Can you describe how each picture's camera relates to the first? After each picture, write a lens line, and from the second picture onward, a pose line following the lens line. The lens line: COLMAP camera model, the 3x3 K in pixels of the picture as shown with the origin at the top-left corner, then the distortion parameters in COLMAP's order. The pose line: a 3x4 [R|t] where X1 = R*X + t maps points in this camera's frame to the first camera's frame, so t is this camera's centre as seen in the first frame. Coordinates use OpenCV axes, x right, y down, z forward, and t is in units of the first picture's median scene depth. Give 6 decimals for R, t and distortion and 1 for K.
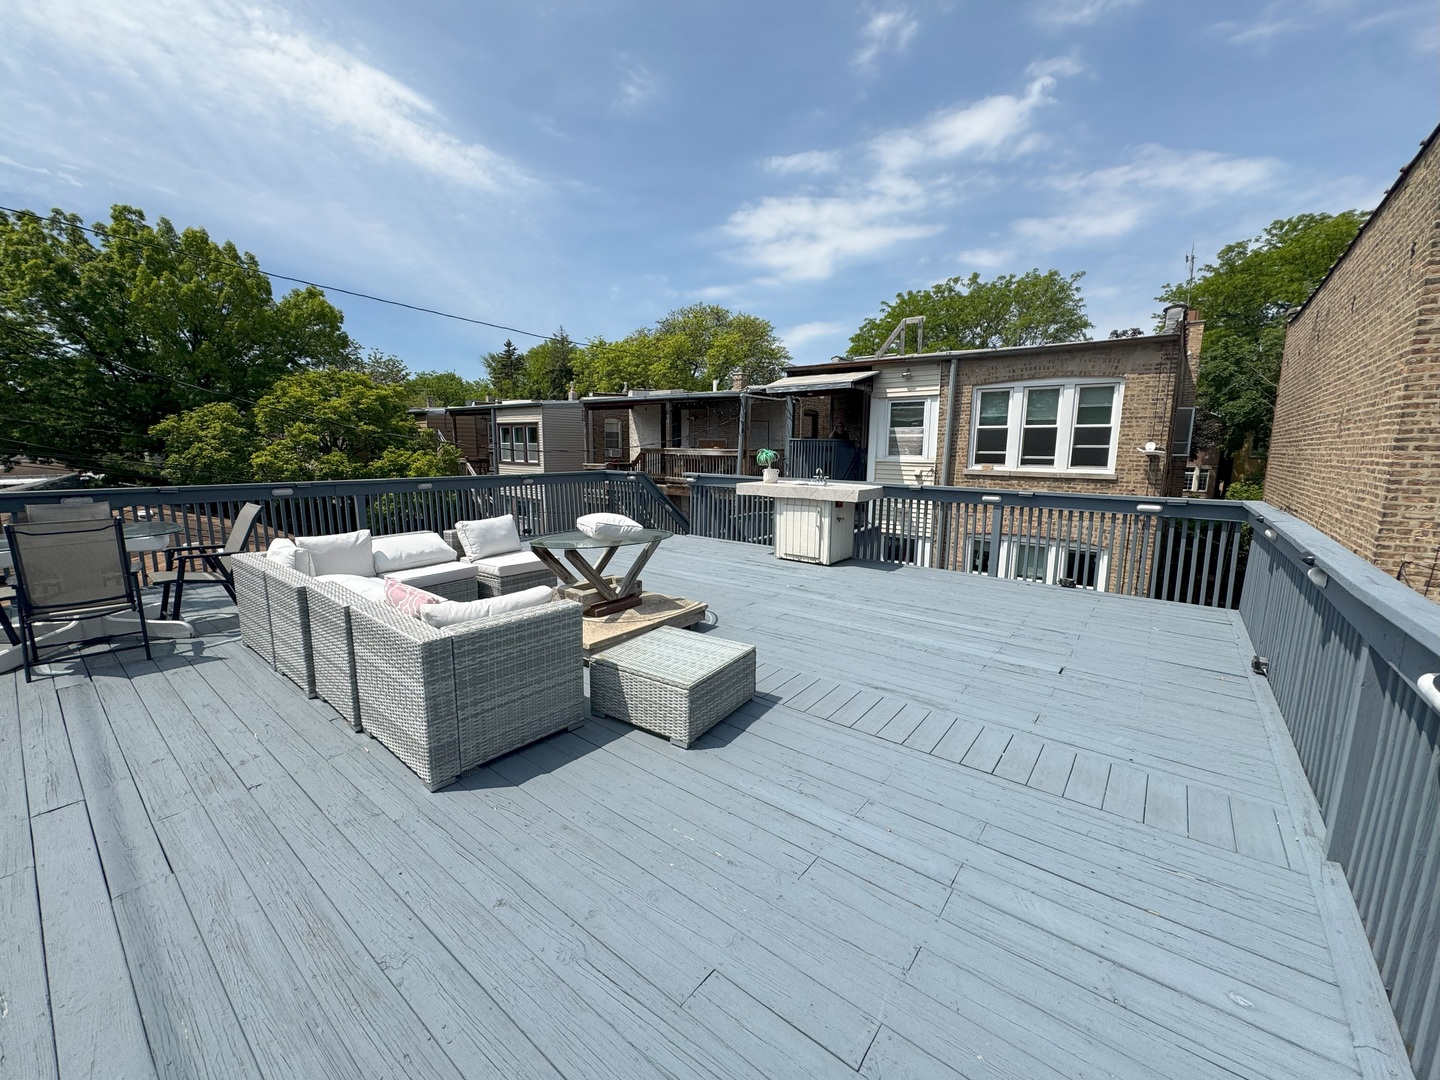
lens RADIAL K [[574.4, 0, 713.4], [0, 574.4, 542.5], [0, 0, 1]] dist [0.004111, 0.000282]
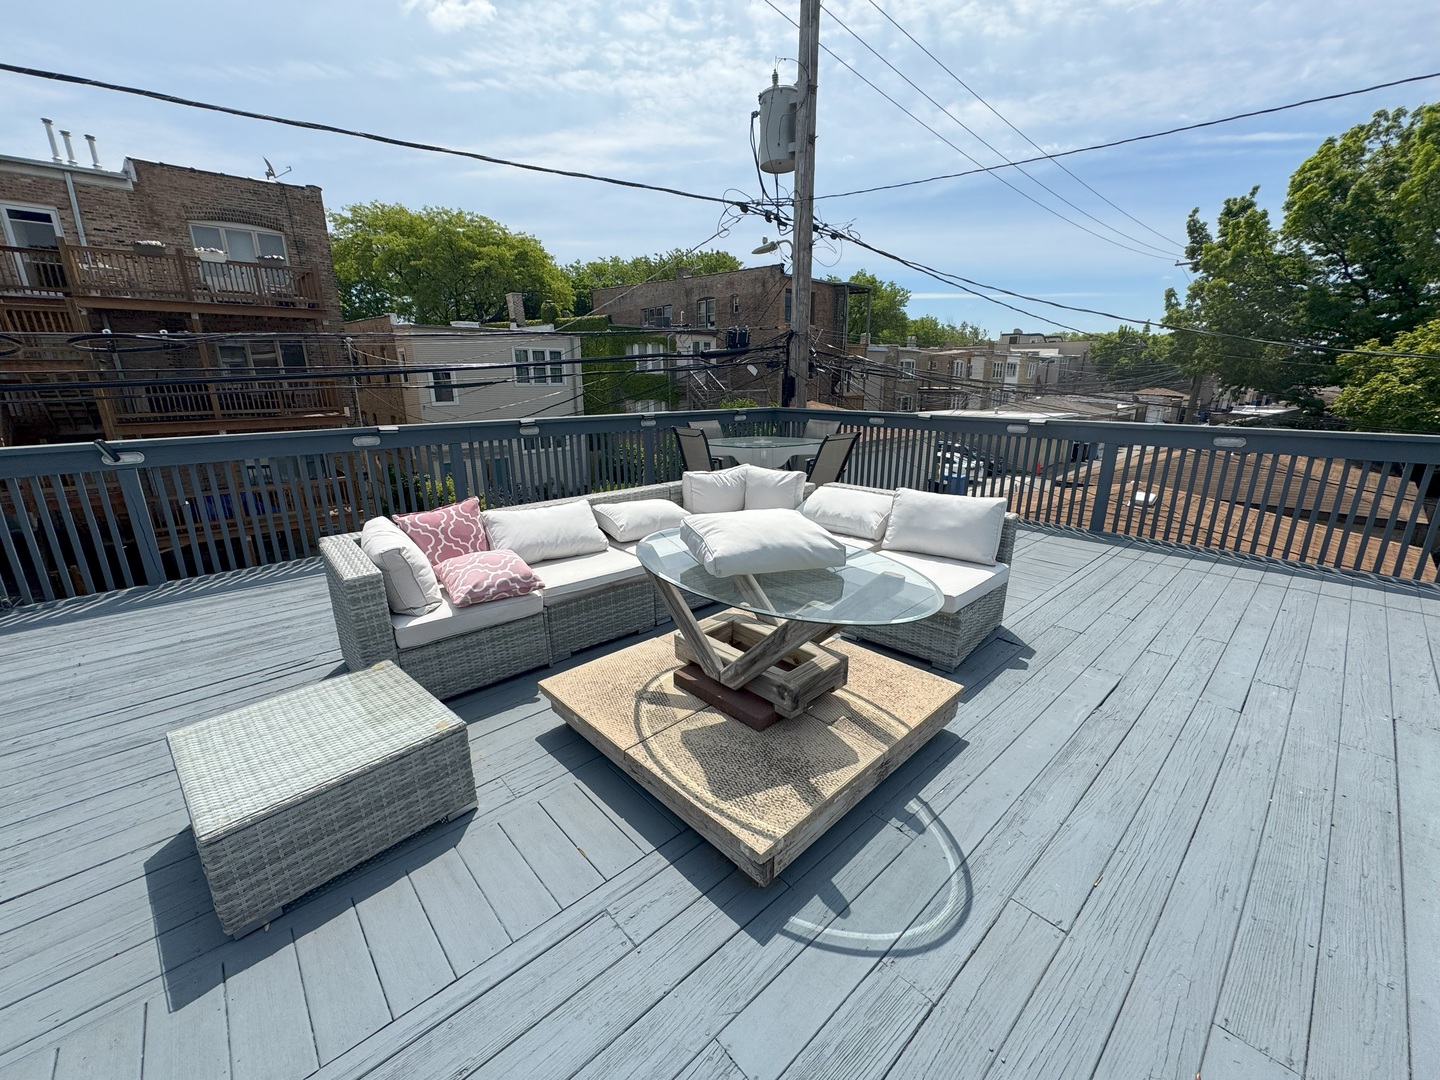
lens RADIAL K [[574.4, 0, 712.2], [0, 574.4, 543.4], [0, 0, 1]] dist [0.004111, 0.000282]
pose [[-0.168639, 0.254321, -0.952303, 0.263790], [-0.149530, 0.948358, 0.279747, -0.146107], [0.974270, 0.189574, -0.121901, 1.005807]]
